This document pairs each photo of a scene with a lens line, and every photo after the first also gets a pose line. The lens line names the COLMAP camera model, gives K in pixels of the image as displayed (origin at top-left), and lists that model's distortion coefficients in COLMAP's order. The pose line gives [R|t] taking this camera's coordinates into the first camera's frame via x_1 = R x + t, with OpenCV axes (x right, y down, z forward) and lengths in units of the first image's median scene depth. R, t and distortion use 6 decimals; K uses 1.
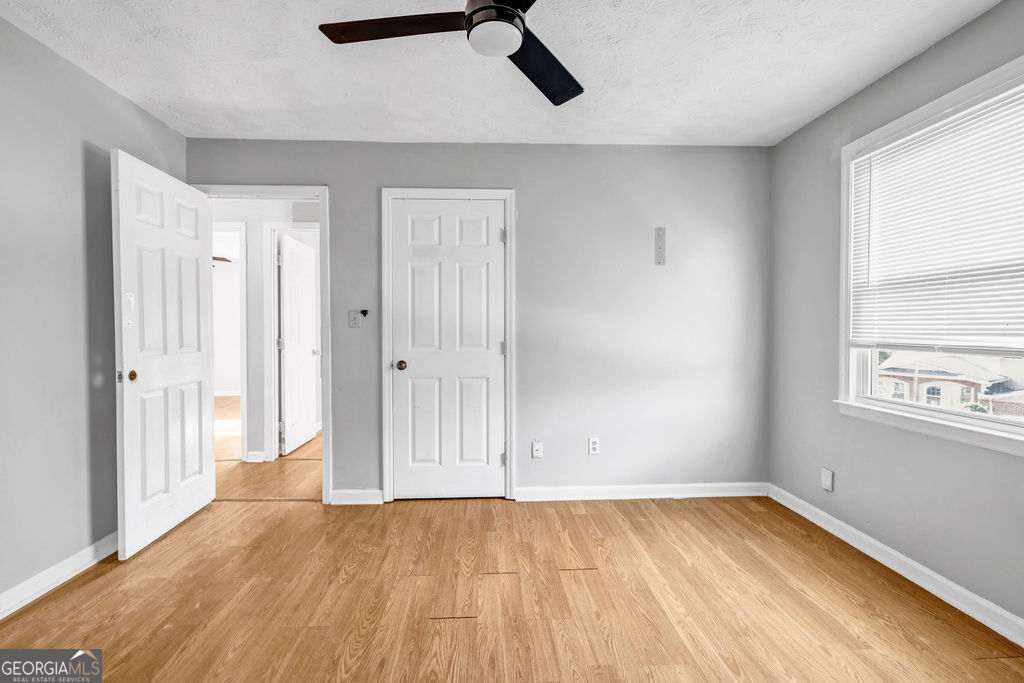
lens RADIAL K [[439.9, 0, 504.8], [0, 439.9, 340.4], [0, 0, 1]] dist [0.002120, 0.000409]
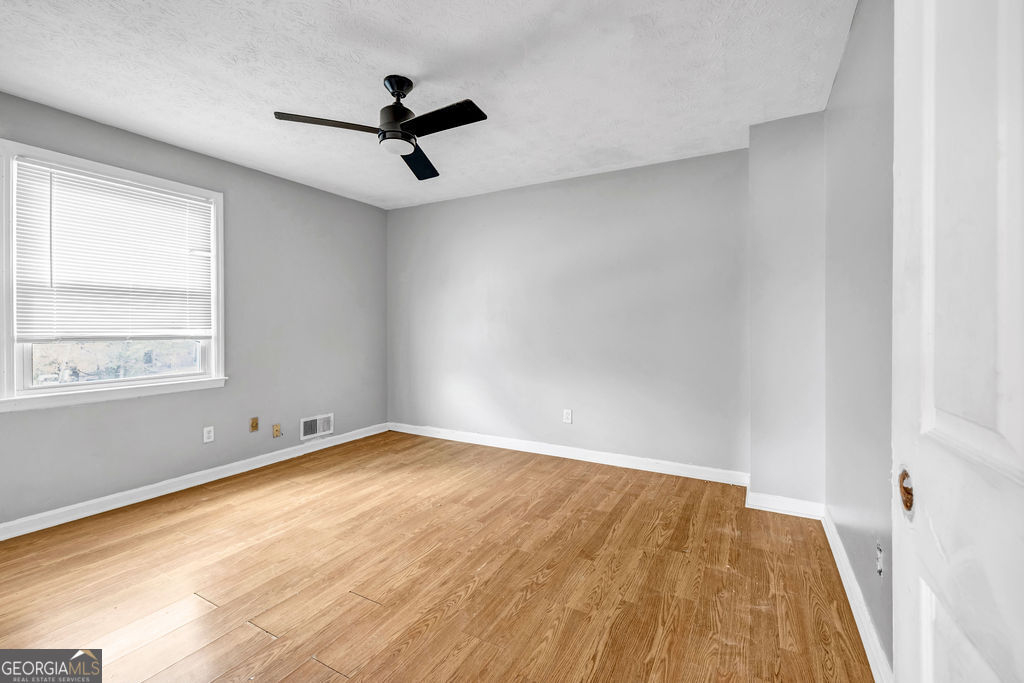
lens RADIAL K [[439.9, 0, 511.4], [0, 439.9, 333.3], [0, 0, 1]] dist [0.002120, 0.000409]
pose [[-0.843307, -0.005424, 0.537405, -0.974901], [0.016301, 0.999231, 0.035665, -0.031907], [-0.537185, 0.038837, -0.842570, 1.679901]]
